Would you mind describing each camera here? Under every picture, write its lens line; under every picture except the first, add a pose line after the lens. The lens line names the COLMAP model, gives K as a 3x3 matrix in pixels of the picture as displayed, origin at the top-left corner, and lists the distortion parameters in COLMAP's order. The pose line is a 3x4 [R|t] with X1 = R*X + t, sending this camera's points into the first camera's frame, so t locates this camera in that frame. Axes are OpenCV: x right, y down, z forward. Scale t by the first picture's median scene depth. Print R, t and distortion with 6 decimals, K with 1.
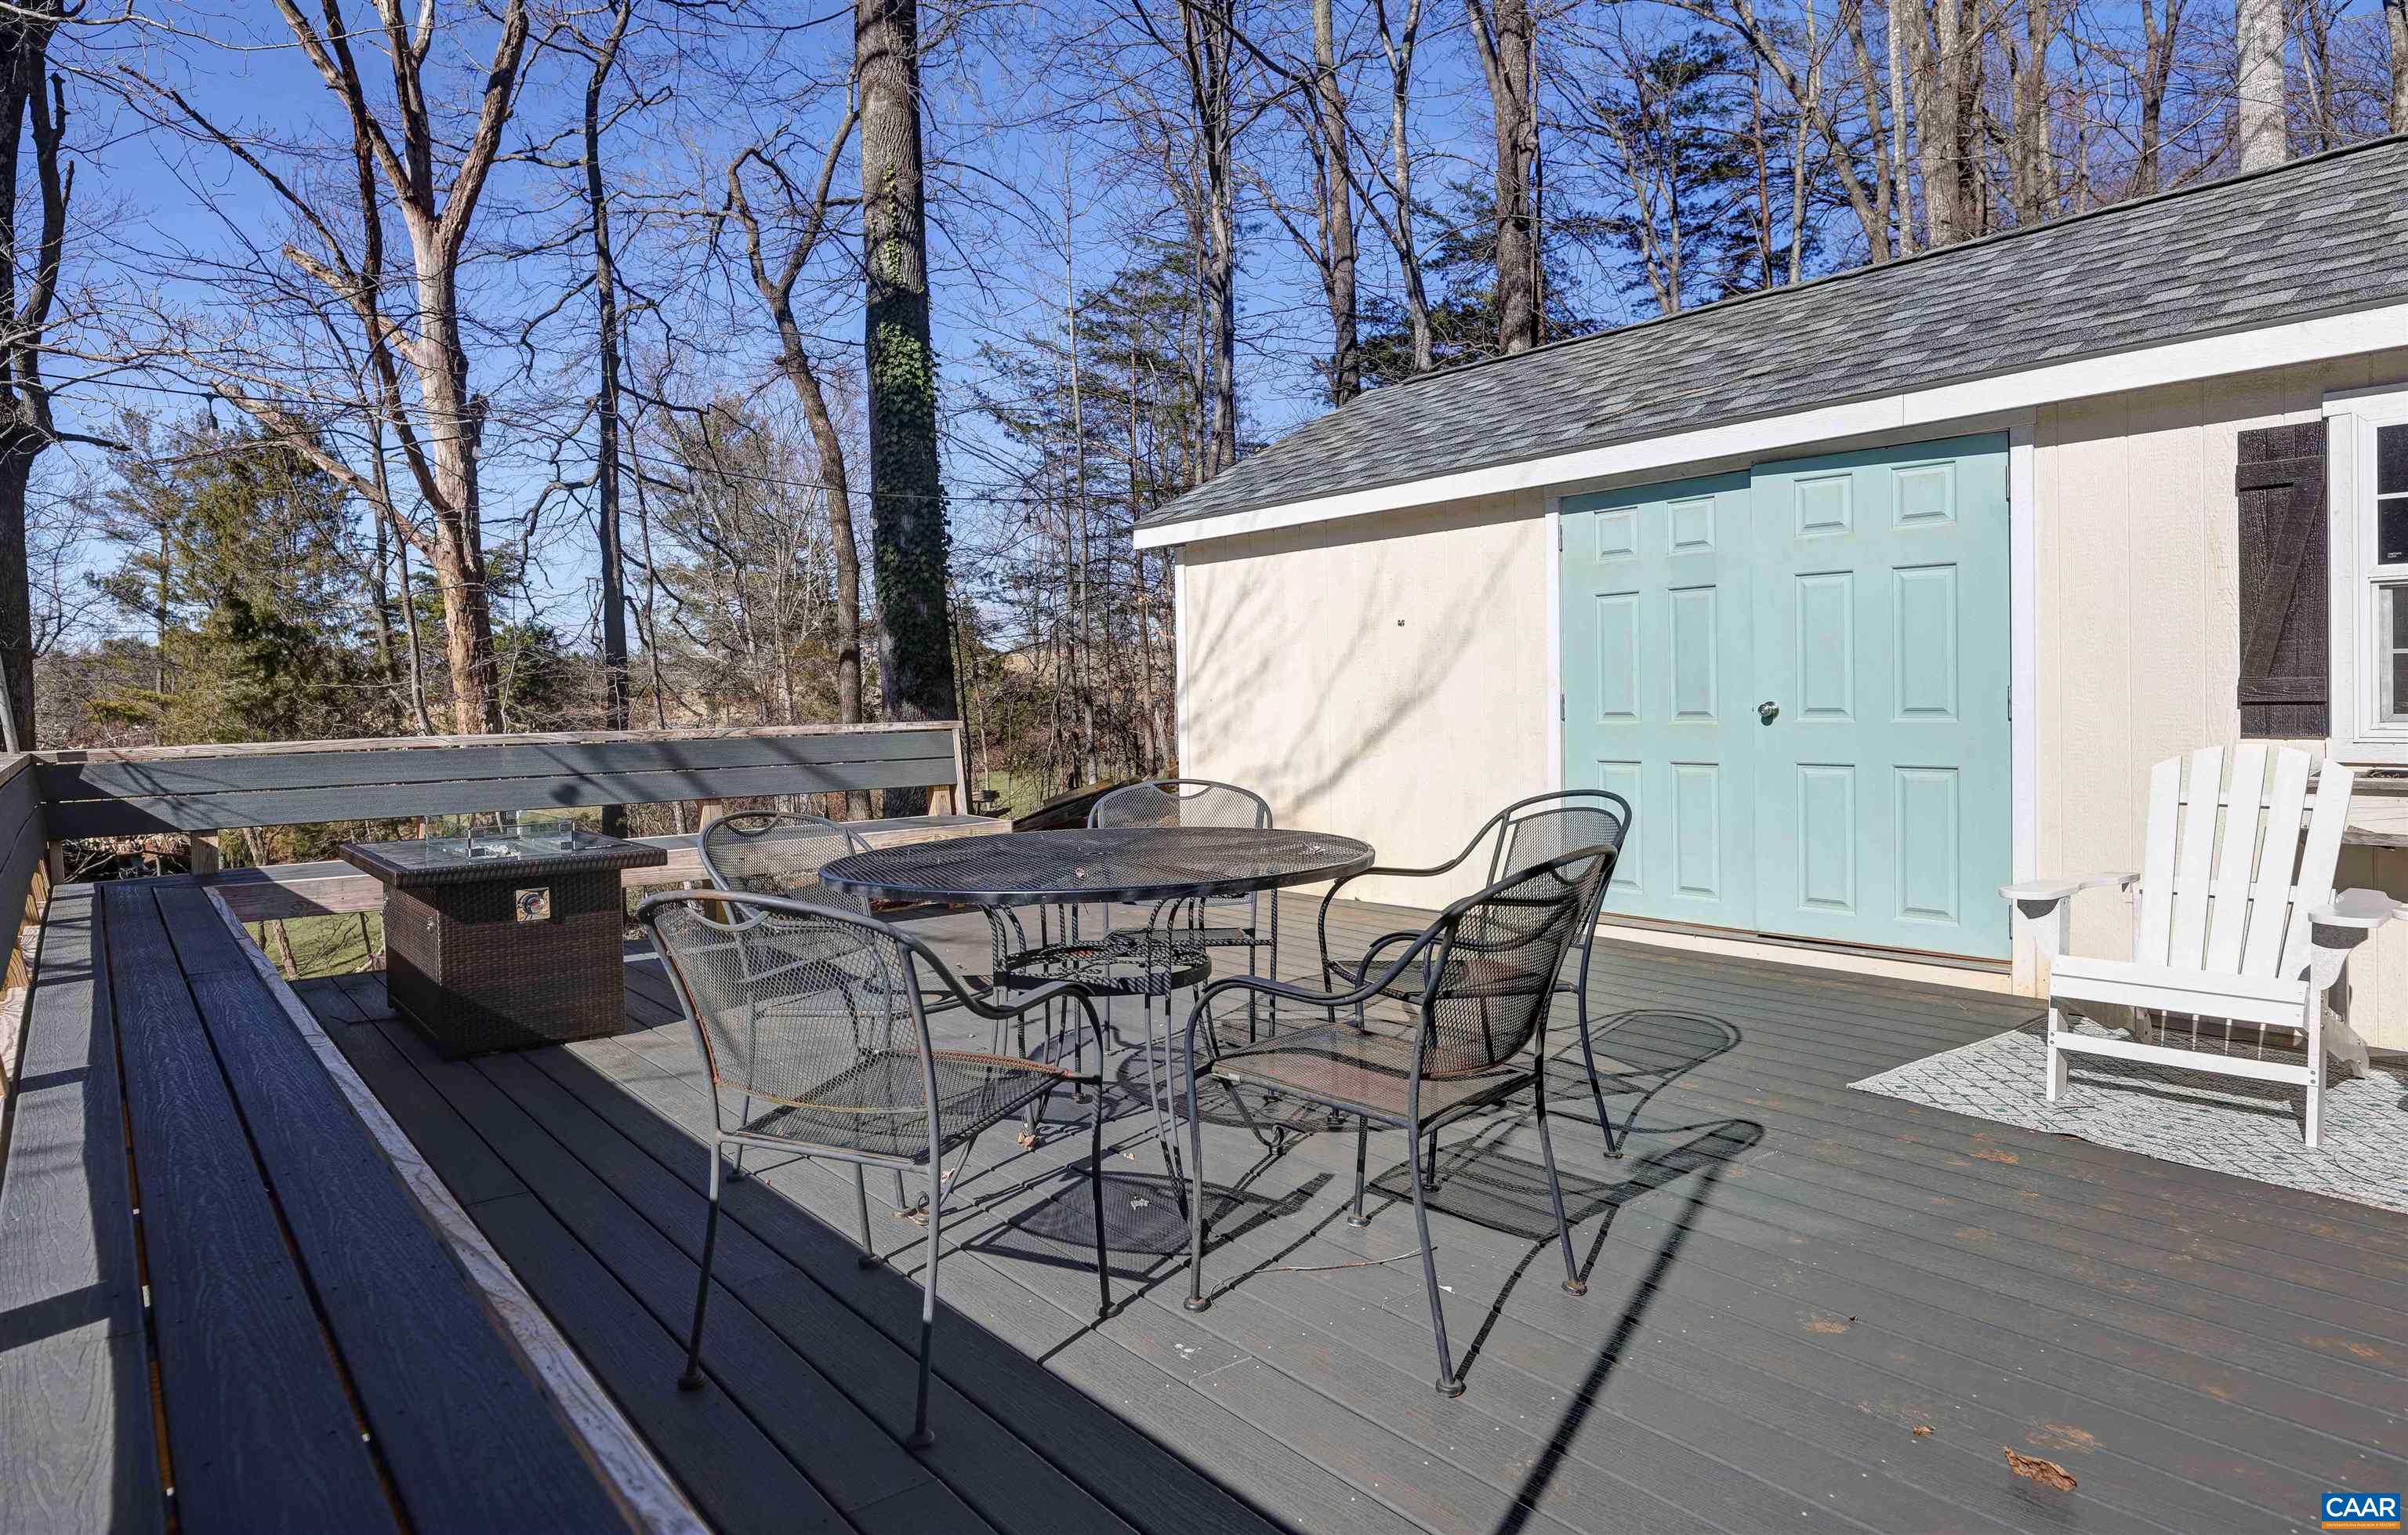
lens RADIAL K [[1438.1, 0, 1204.0], [0, 1438.1, 767.5], [0, 0, 1]] dist [-0.002965, -0.000427]
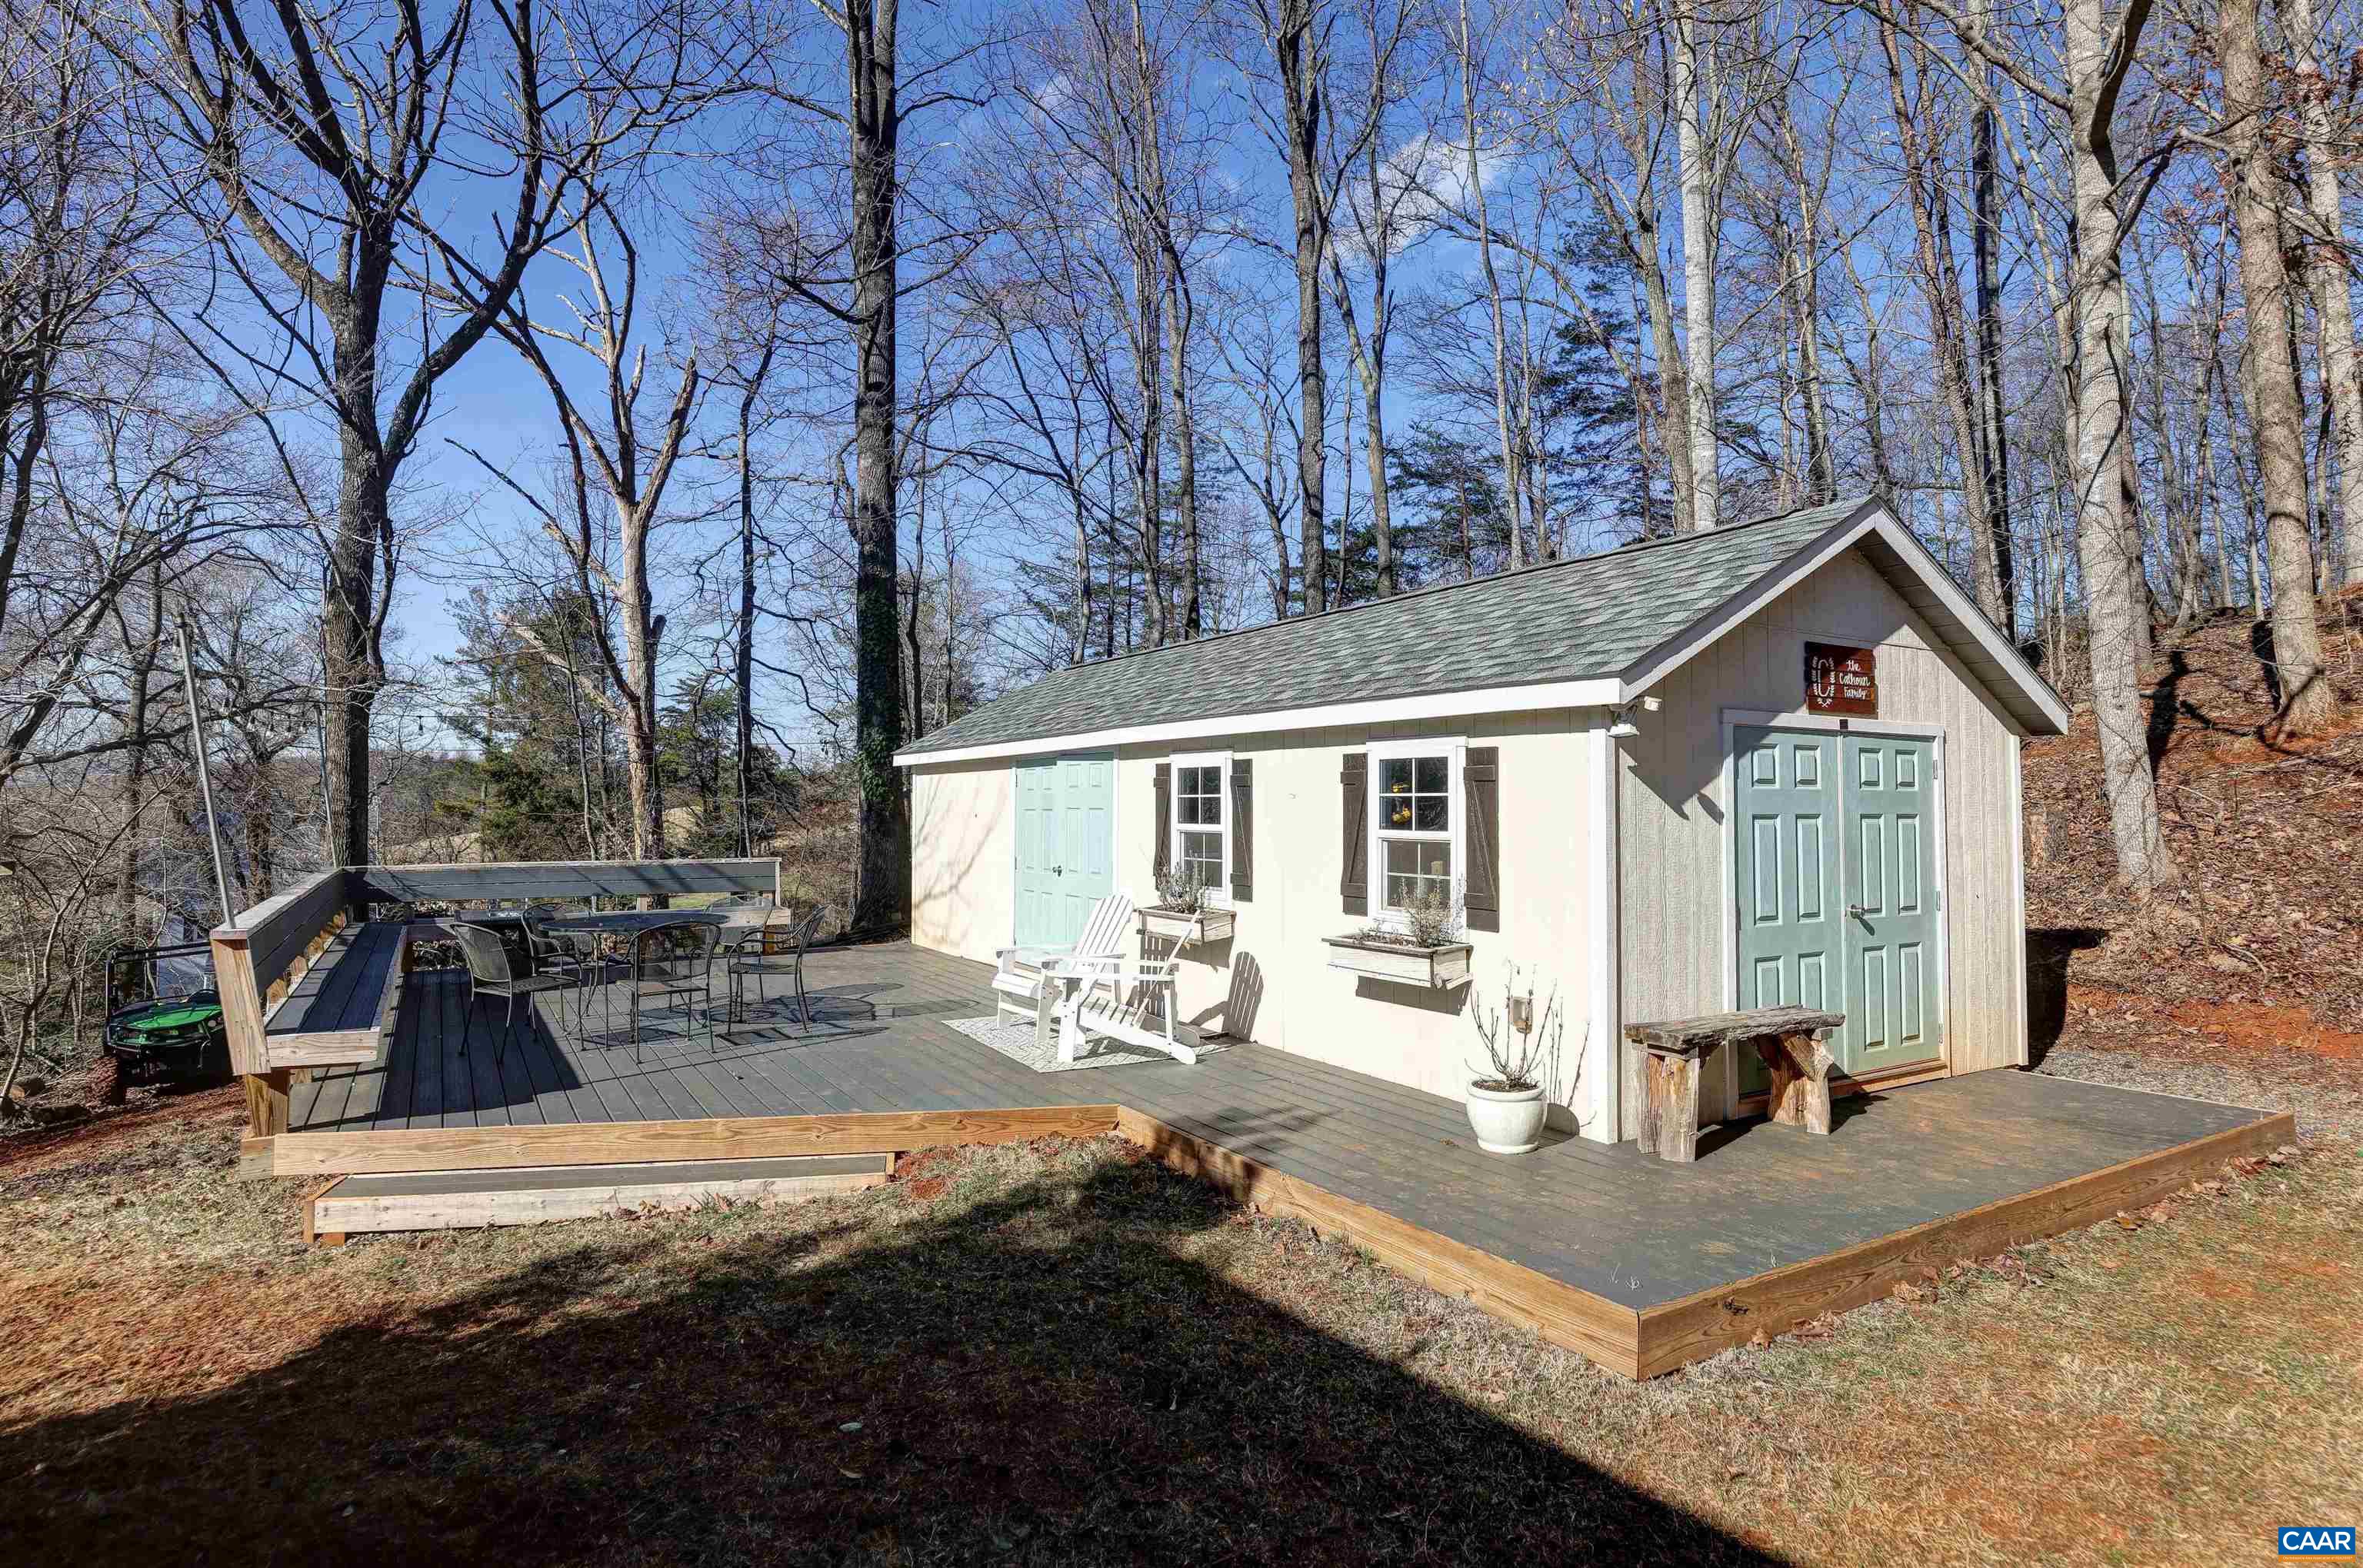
lens RADIAL K [[1300.9, 0, 1181.5], [0, 1300.9, 784.0], [0, 0, 1]] dist [-0.035313, -0.000115]
pose [[0.987238, 0.022284, -0.157682, 0.253304], [-0.030854, 0.998164, -0.052114, -0.031242], [0.156231, 0.056314, 0.986114, -0.237570]]
